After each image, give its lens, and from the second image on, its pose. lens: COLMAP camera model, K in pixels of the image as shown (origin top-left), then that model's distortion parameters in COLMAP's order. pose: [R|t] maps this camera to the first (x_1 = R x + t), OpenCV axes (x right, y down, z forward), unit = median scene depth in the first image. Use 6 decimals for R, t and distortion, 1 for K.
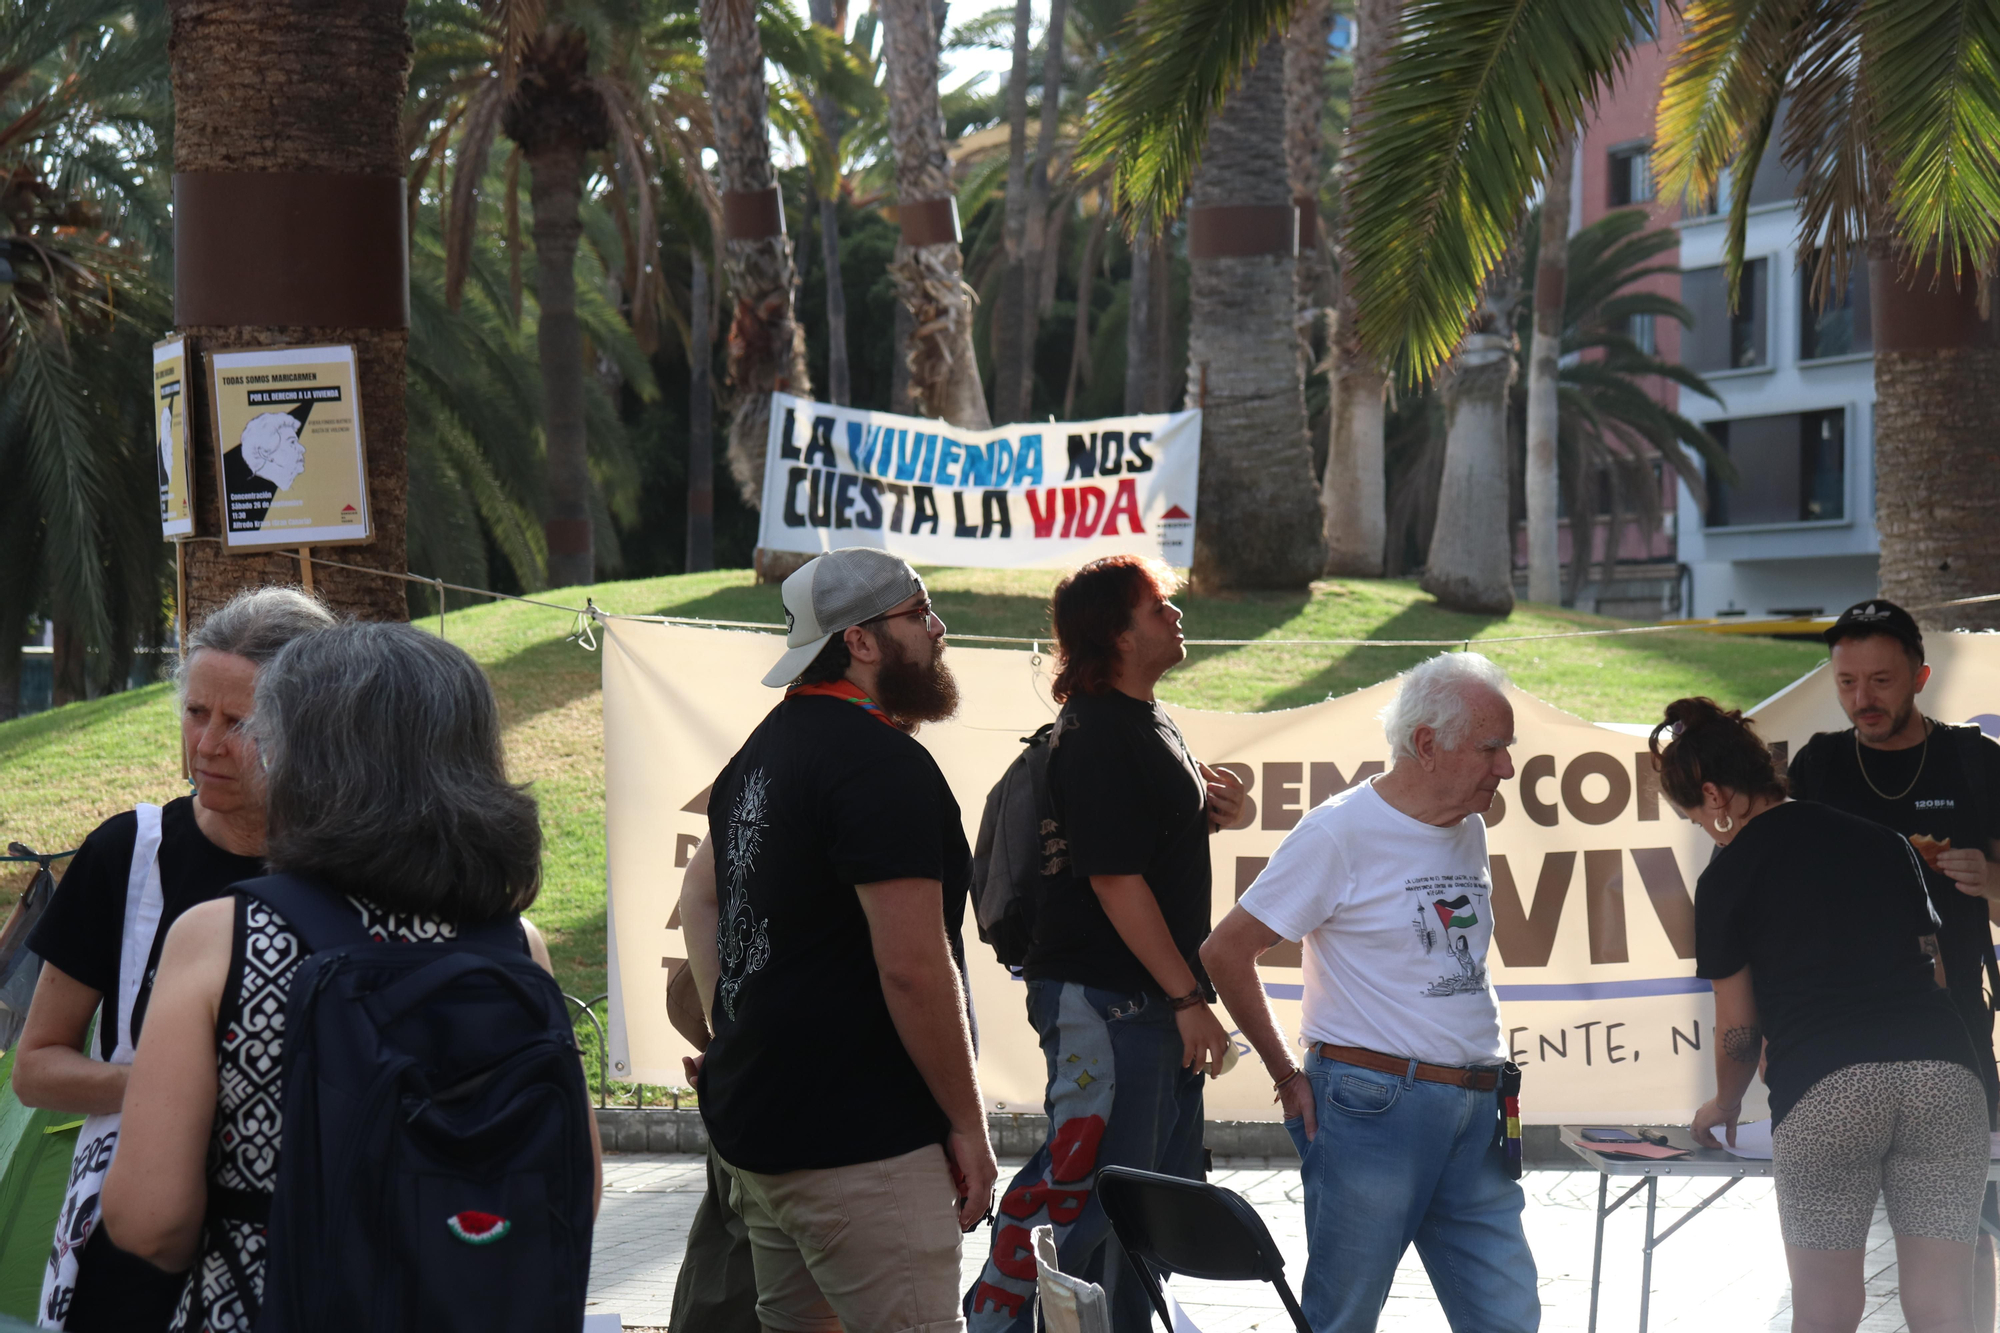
lens RADIAL K [[4160.9, 0, 997.7], [0, 4160.9, 678.3], [0, 0, 1]] dist [0.387195, 0.000000]
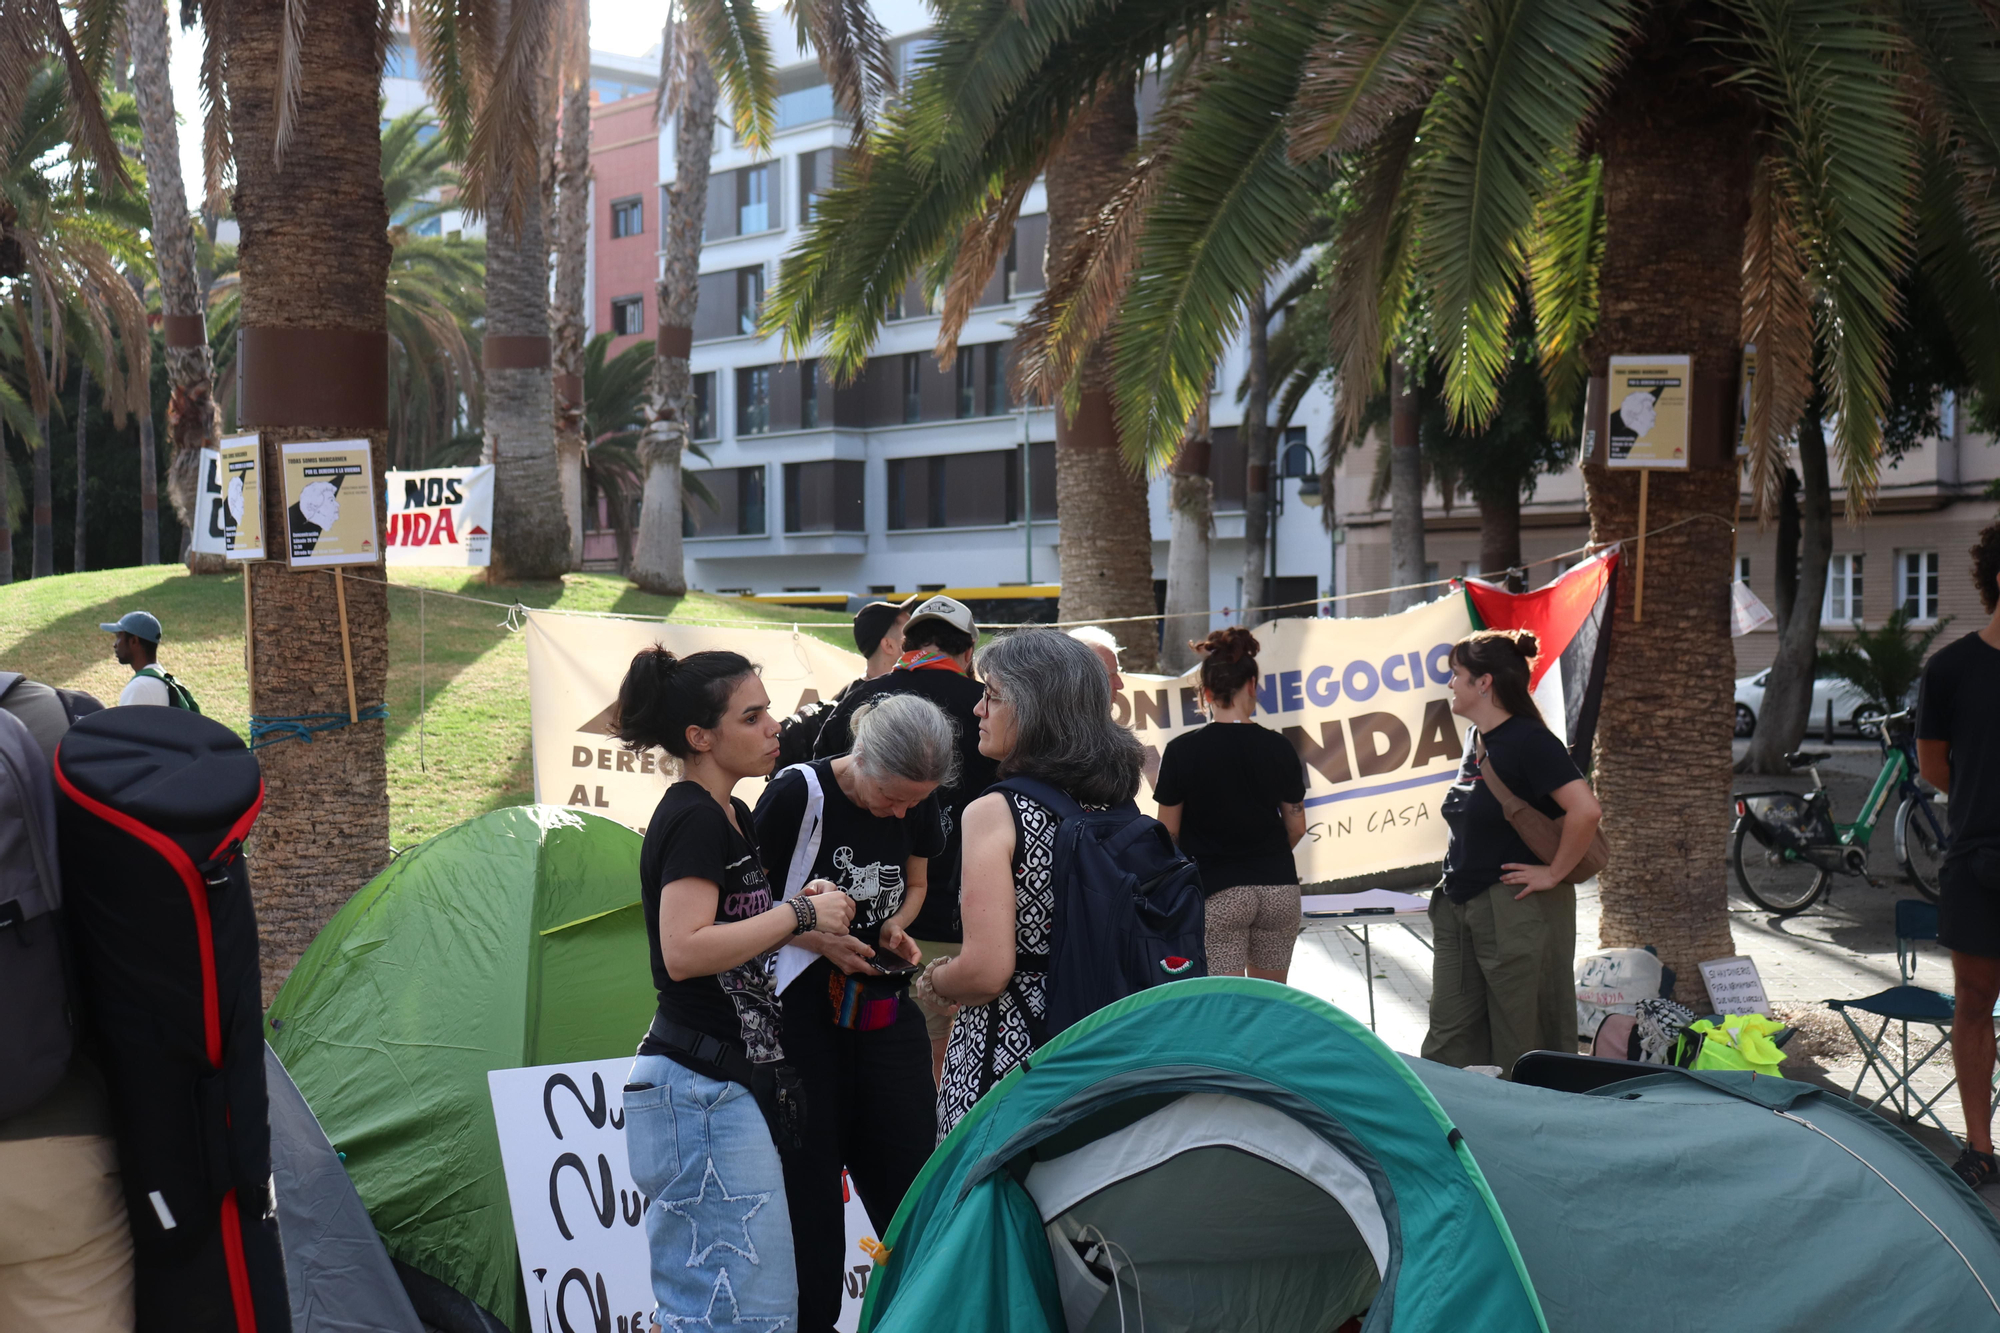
lens RADIAL K [[2654.5, 0, 979.9], [0, 2654.5, 694.5], [0, 0, 1]] dist [0.044844, 0.000000]
pose [[0.954054, -0.011529, 0.299413, -0.076219], [0.004258, 0.999680, 0.024926, -0.002383], [-0.299604, -0.022506, 0.953798, -0.007478]]
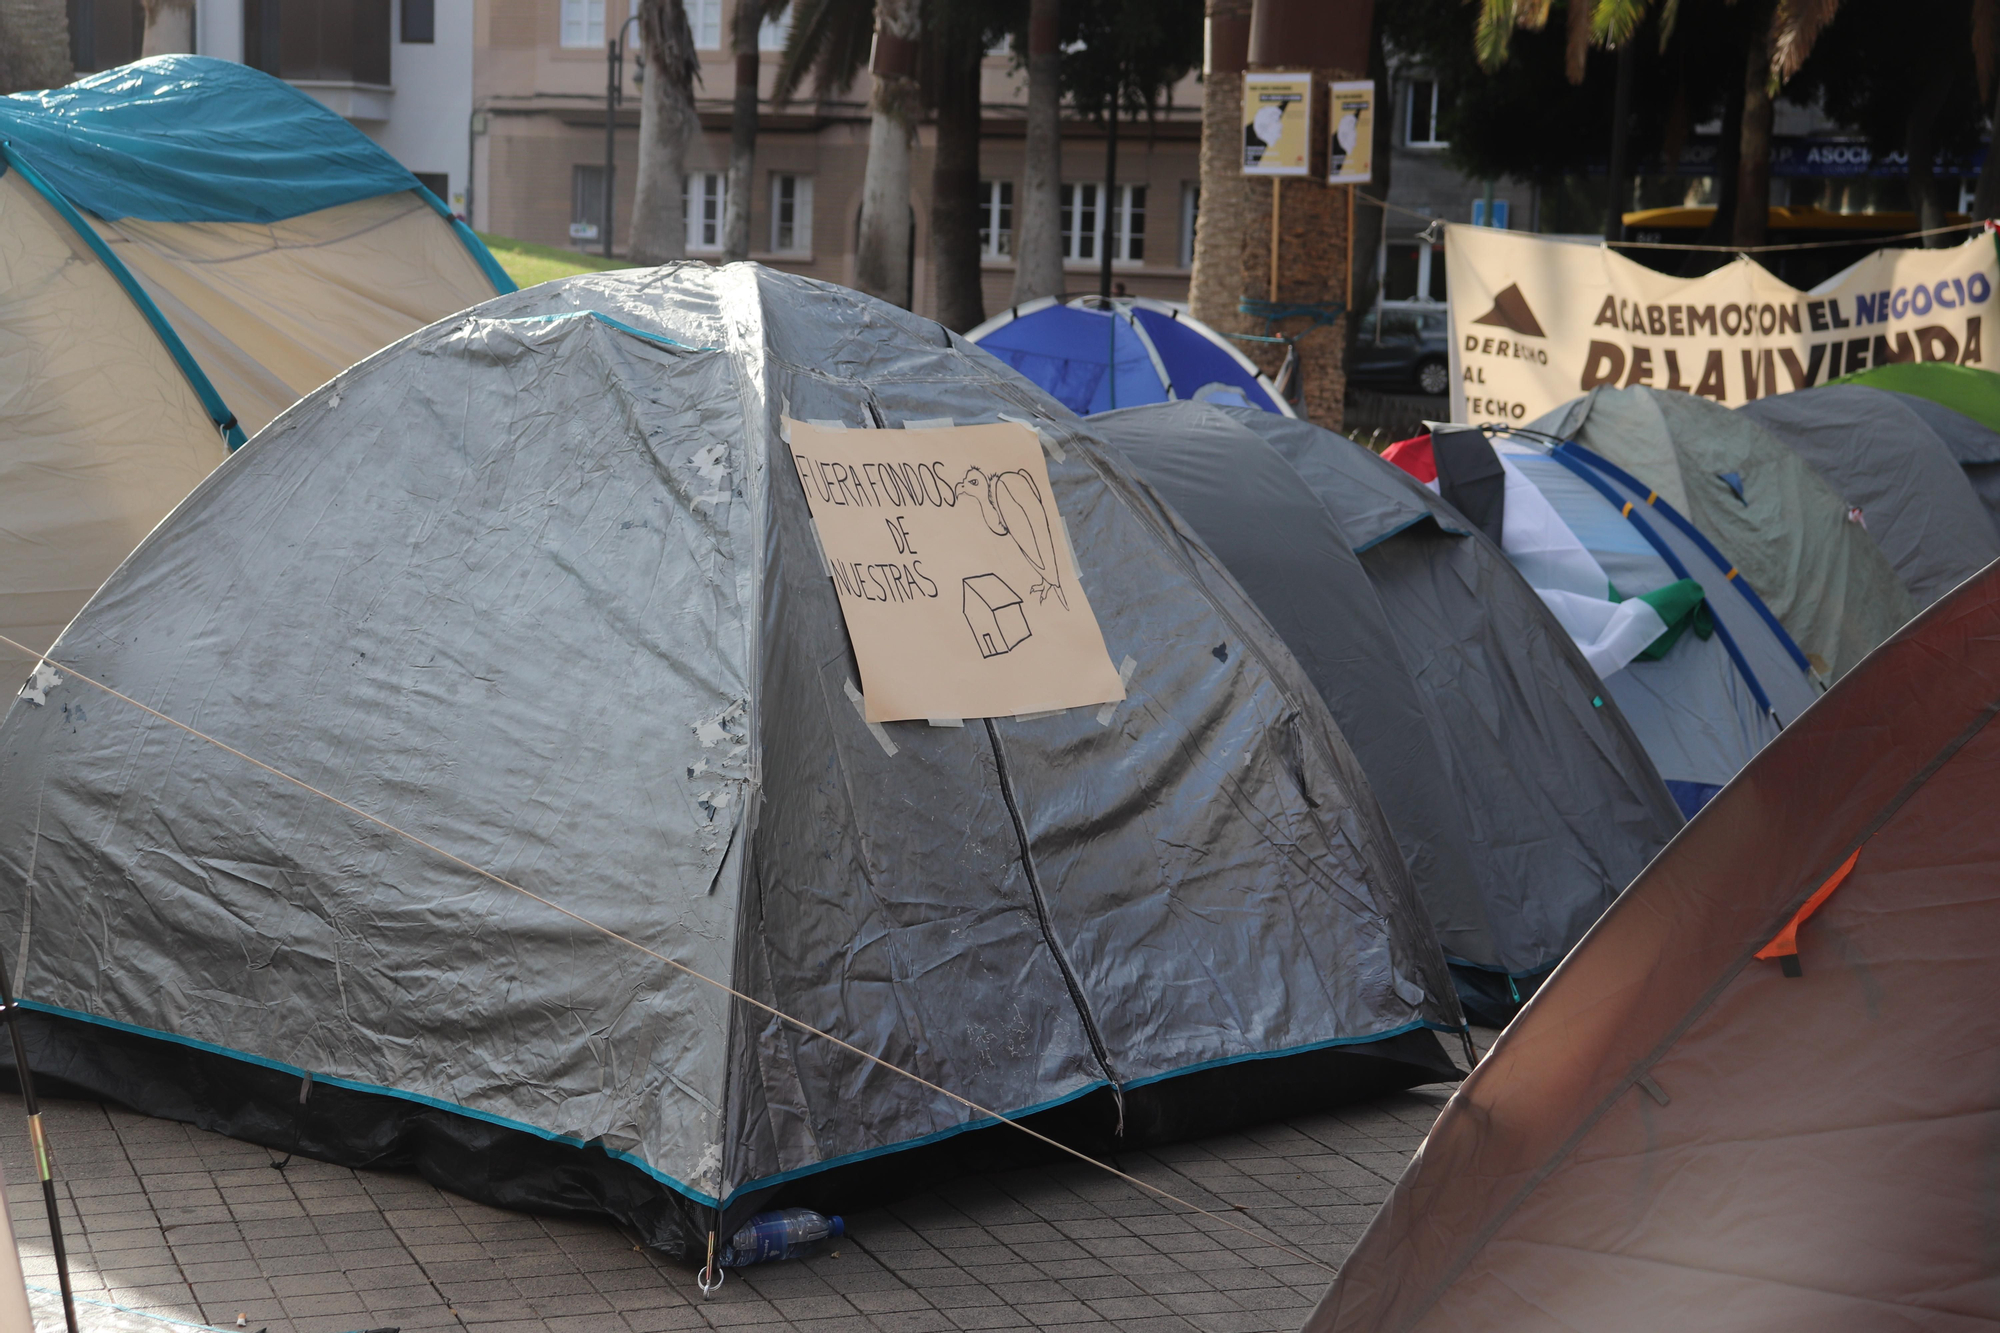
lens RADIAL K [[3669.4, 0, 994.1], [0, 3669.4, 671.5], [0, 0, 1]] dist [0.269161, 0.000000]
pose [[0.760336, -0.042211, 0.648157, -0.461413], [-0.036422, 0.993545, 0.107431, 0.005024], [-0.648508, -0.105291, 0.753891, -0.070583]]
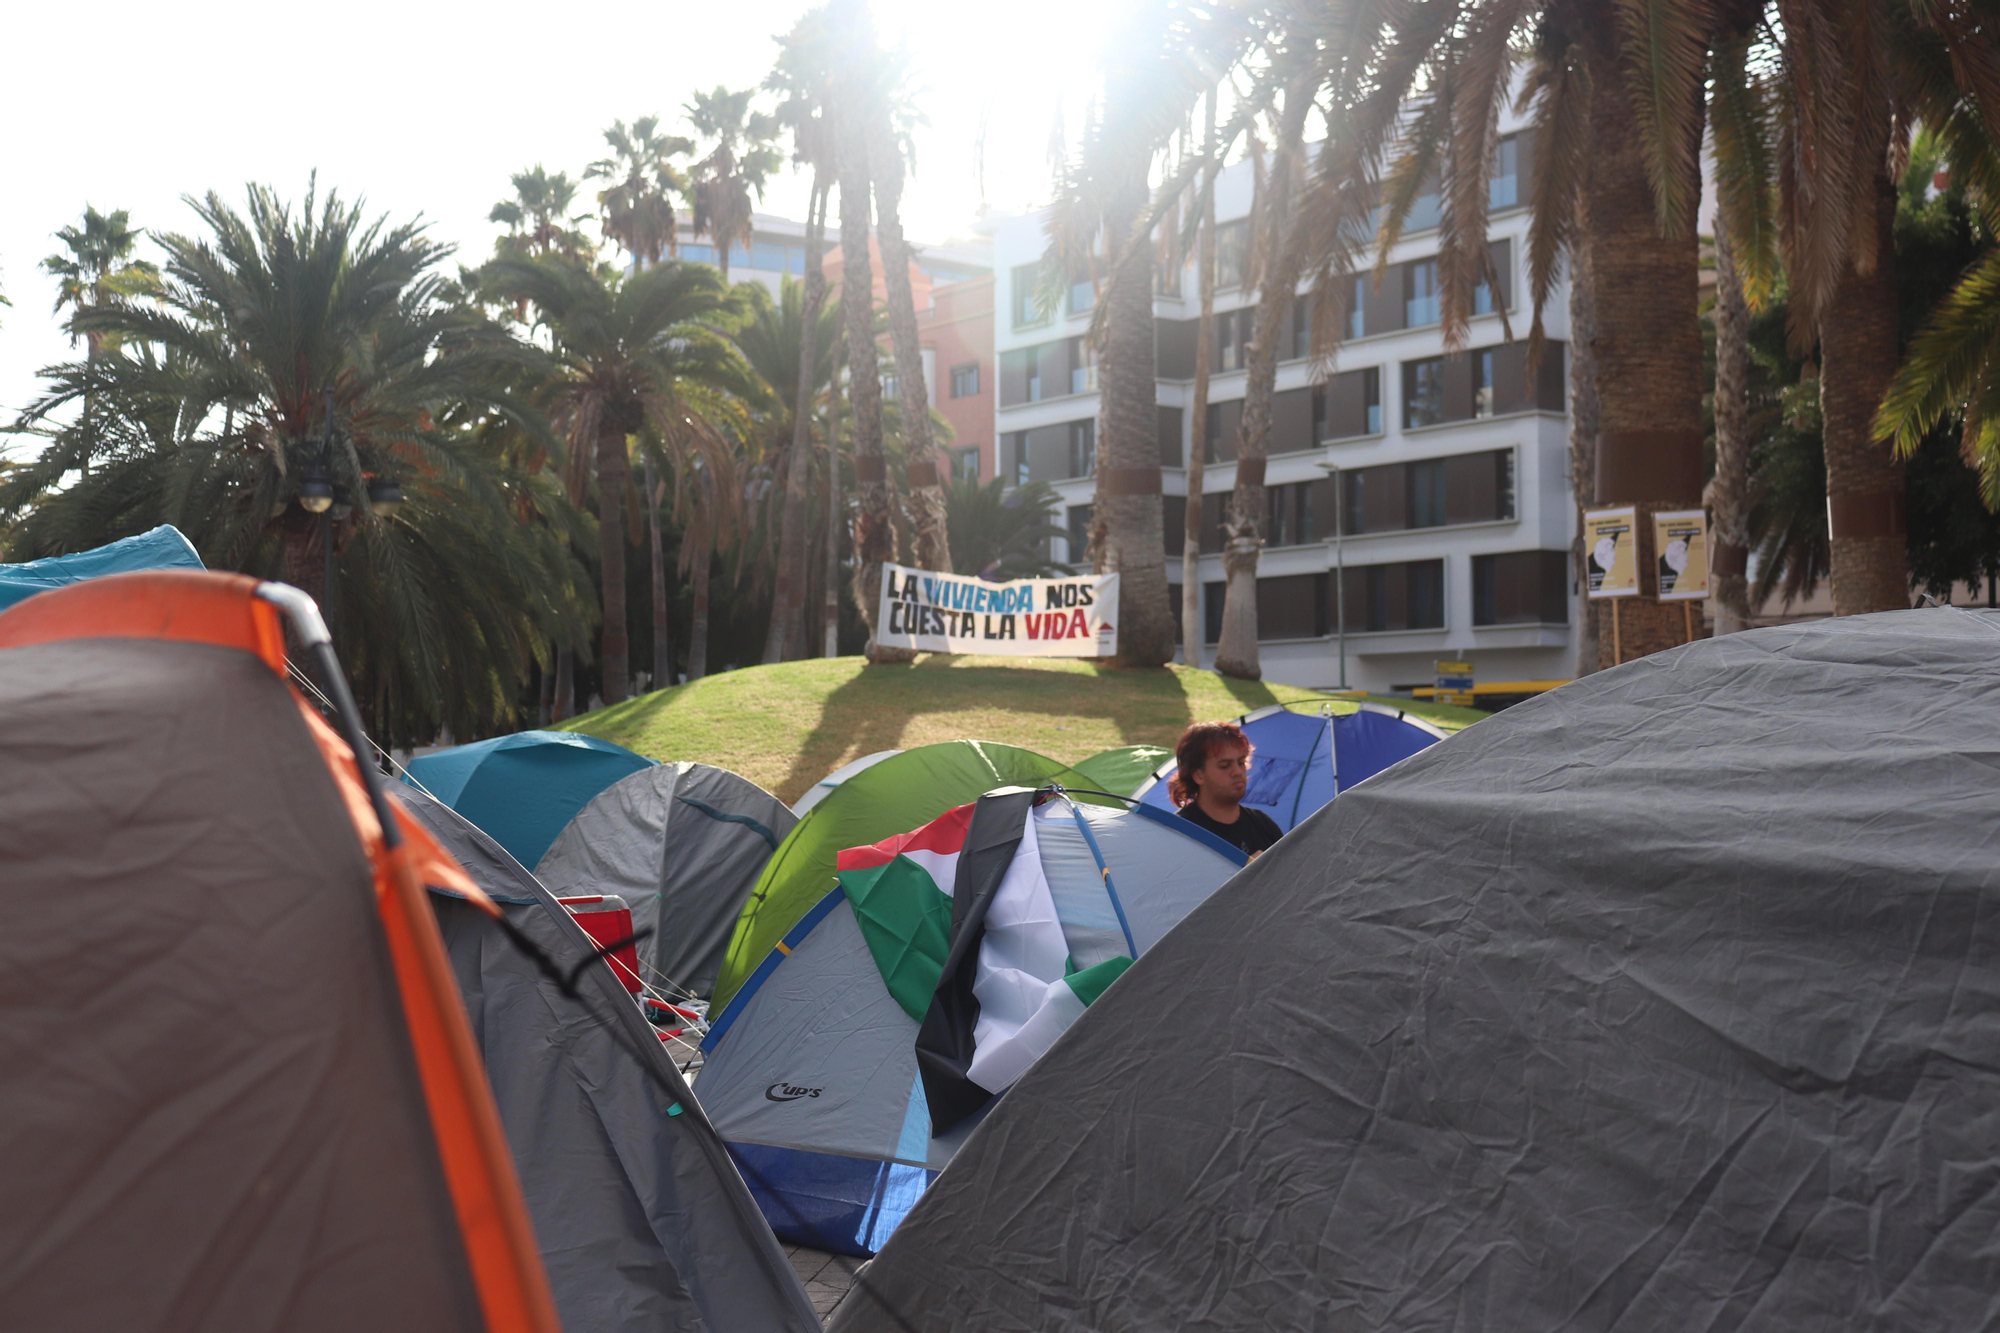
lens RADIAL K [[2350.5, 0, 997.0], [0, 2350.5, 651.4], [0, 0, 1]] dist [0.001900, 0.000000]
pose [[0.970423, 0.002696, 0.241396, -0.264082], [0.006918, 0.999216, -0.038969, 0.013268], [-0.241312, 0.039486, 0.969644, -0.034427]]
